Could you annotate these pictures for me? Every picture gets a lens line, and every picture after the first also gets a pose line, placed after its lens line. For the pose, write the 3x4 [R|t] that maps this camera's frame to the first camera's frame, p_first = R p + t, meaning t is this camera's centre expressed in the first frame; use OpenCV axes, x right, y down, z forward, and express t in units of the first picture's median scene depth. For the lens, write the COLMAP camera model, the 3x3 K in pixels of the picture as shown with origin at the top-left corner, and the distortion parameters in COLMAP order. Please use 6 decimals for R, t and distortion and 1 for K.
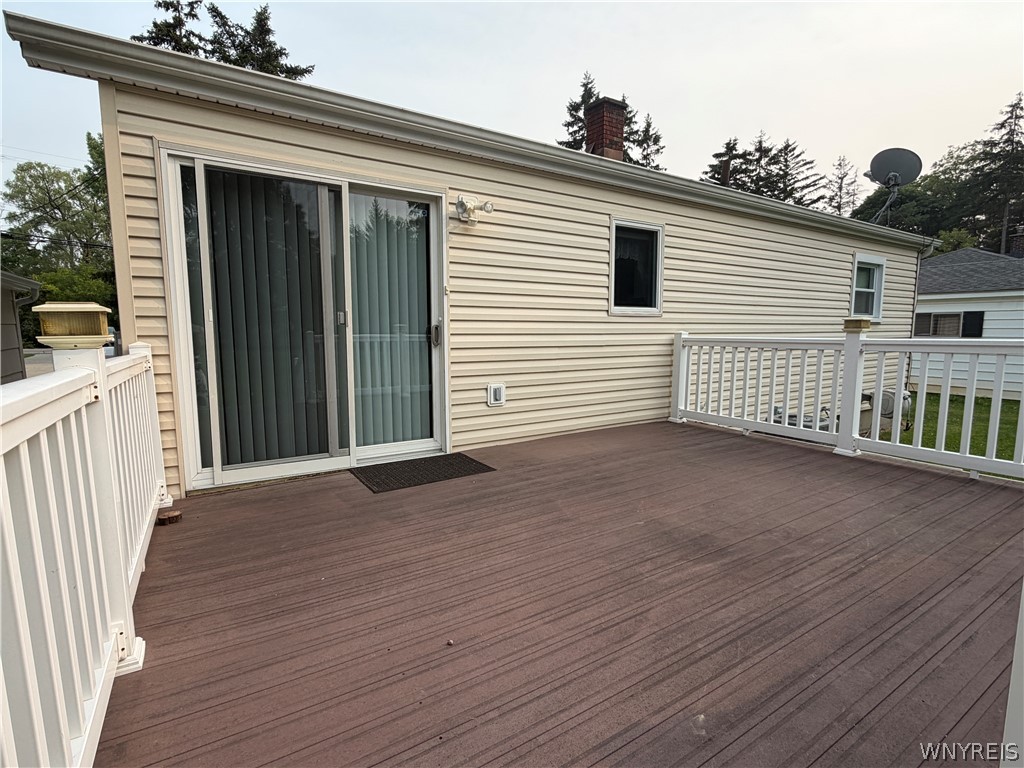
lens RADIAL K [[501.5, 0, 512.0], [0, 501.5, 384.0], [0, 0, 1]] dist [-0.000995, -0.000281]
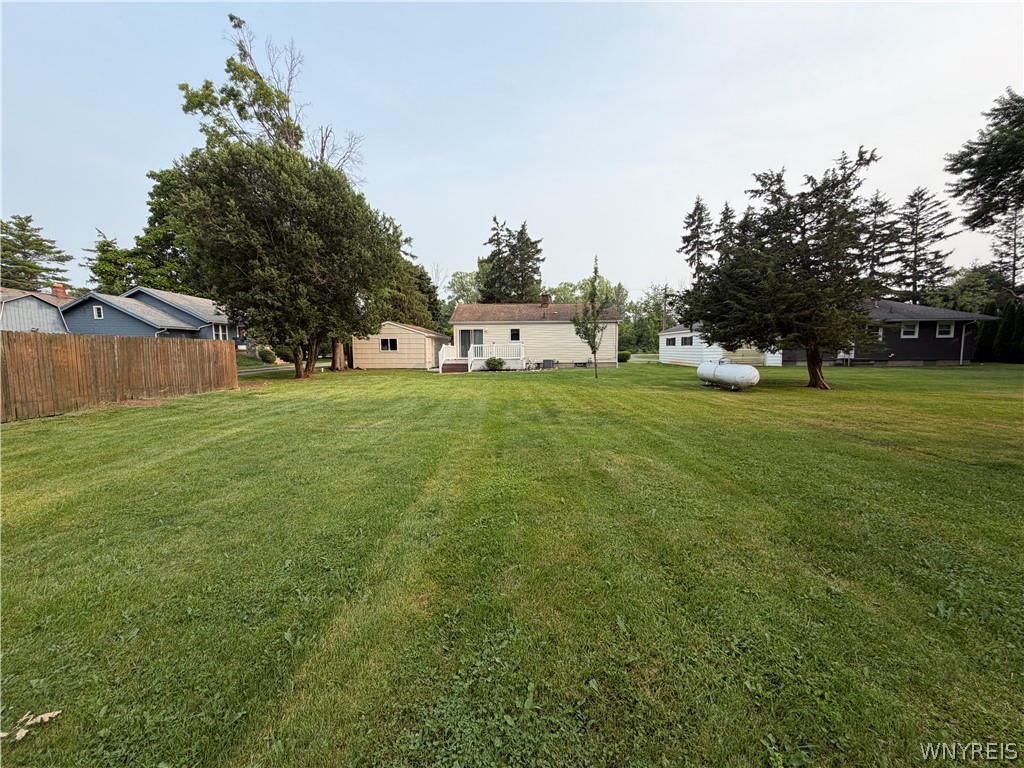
lens RADIAL K [[407.9, 0, 510.9], [0, 407.9, 369.3], [0, 0, 1]] dist [-0.000773, -0.000035]
pose [[0.811372, 0.025676, -0.583966, 0.731026], [-0.058006, 0.997640, -0.036729, 0.092446], [0.581645, 0.063674, 0.810947, -0.733748]]
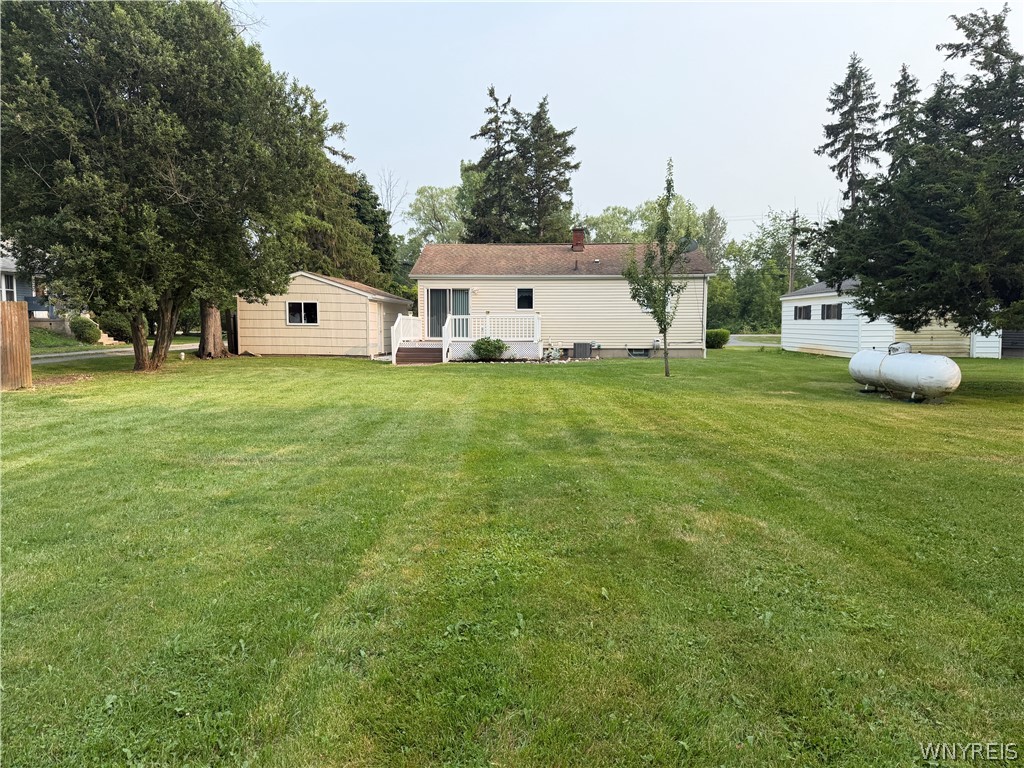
lens RADIAL K [[706.7, 0, 512.0], [0, 706.7, 384.0], [0, 0, 1]] dist [0.049212, -0.073374]
pose [[0.806449, 0.055399, -0.588703, 0.728294], [-0.069165, 0.997605, -0.000870, 0.092291], [0.587245, 0.041419, 0.808349, -0.728746]]
